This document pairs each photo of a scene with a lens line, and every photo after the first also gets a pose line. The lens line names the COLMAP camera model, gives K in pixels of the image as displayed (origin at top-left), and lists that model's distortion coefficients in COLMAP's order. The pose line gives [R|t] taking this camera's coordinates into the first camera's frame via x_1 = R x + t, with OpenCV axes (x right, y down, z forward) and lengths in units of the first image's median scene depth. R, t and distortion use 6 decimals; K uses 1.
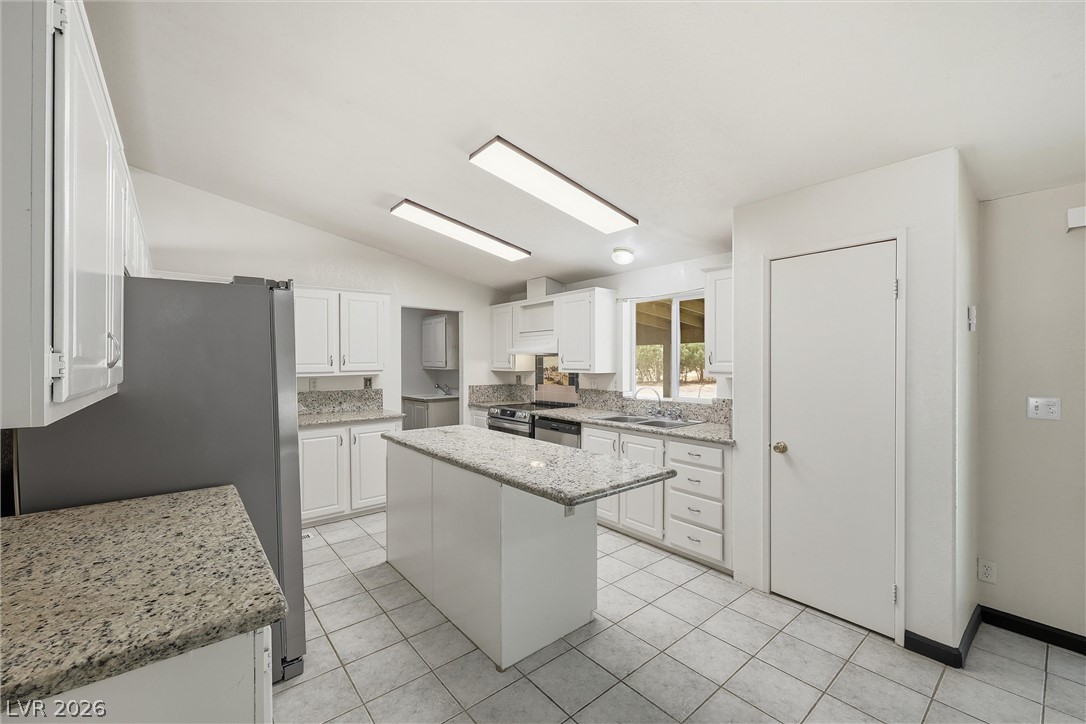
lens RADIAL K [[439.7, 0, 552.4], [0, 439.7, 358.3], [0, 0, 1]] dist [-0.002696, 0.000821]
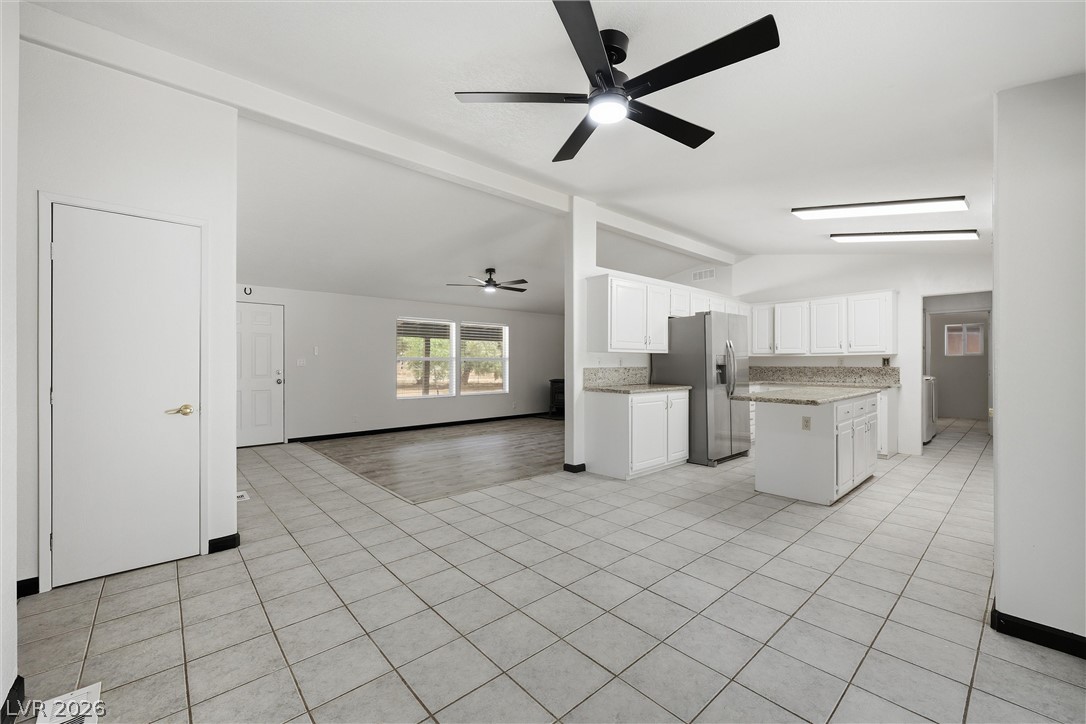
lens RADIAL K [[439.7, 0, 546.6], [0, 439.7, 362.6], [0, 0, 1]] dist [-0.002696, 0.000821]
pose [[0.033220, 0.002125, -0.999446, 0.842899], [0.012794, 0.999915, 0.002551, 0.044588], [0.999366, -0.012872, 0.033190, -0.011609]]
